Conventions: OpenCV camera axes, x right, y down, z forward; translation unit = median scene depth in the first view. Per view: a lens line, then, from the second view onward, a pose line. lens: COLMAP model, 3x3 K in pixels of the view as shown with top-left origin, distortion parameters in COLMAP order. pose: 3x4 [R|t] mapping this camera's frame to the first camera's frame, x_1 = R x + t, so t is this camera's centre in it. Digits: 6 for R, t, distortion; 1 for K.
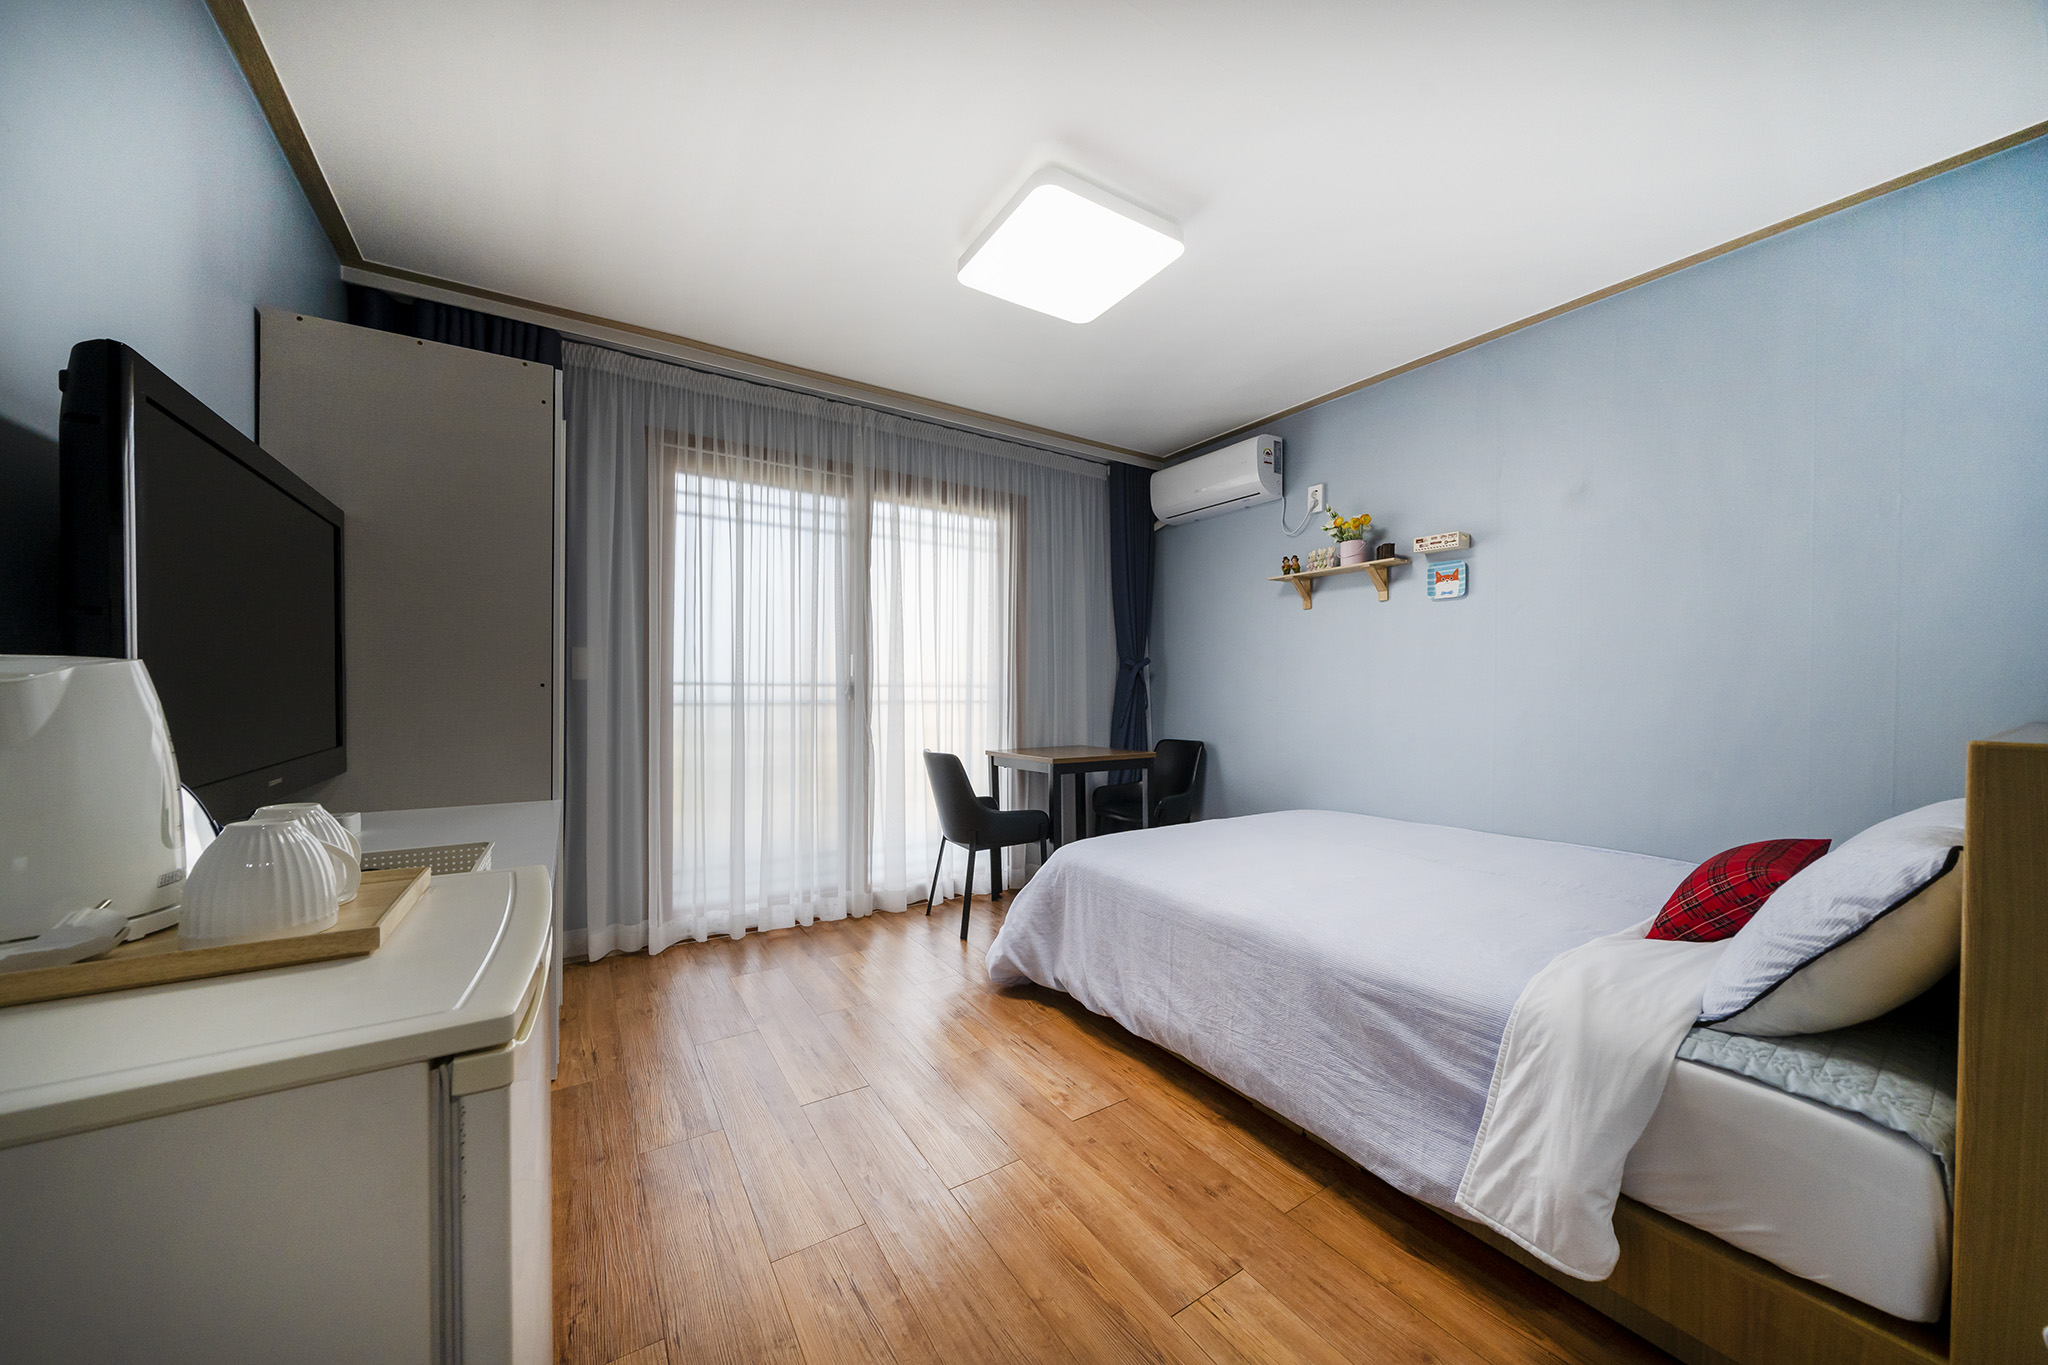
lens RADIAL K [[699.0, 0, 1024.0], [0, 699.0, 682.5], [0, 0, 1]] dist [-0.000457, -0.000071]
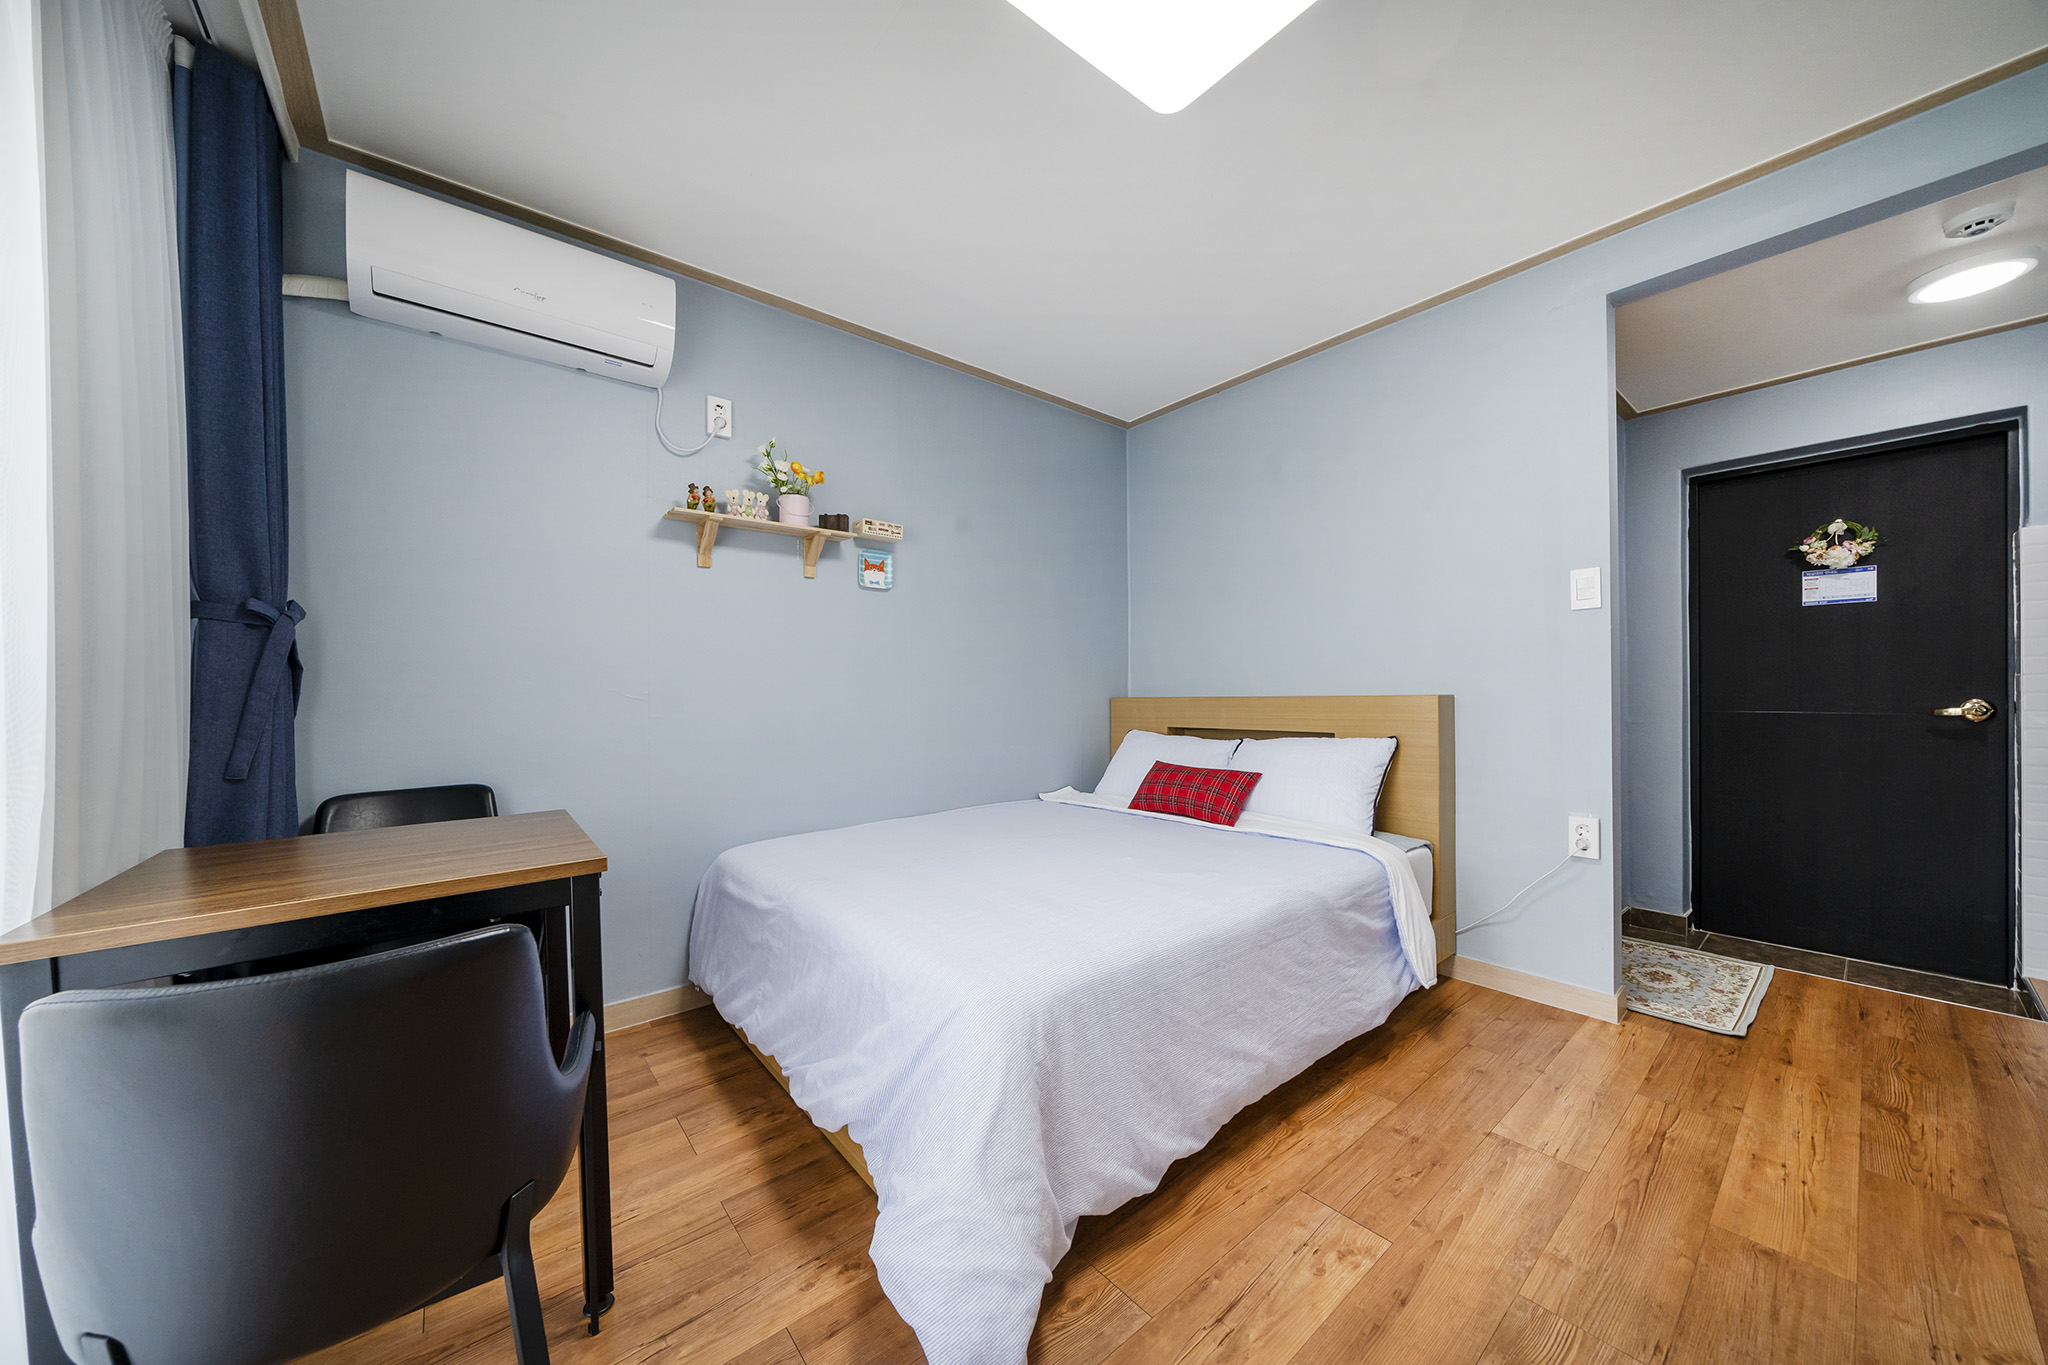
lens RADIAL K [[699.0, 0, 1024.0], [0, 699.0, 682.5], [0, 0, 1]] dist [-0.000457, -0.000071]
pose [[-0.109882, 0.010009, 0.993894, -0.598559], [-0.006281, 0.999922, -0.010765, 0.031968], [-0.993925, -0.007426, -0.109811, 1.384320]]
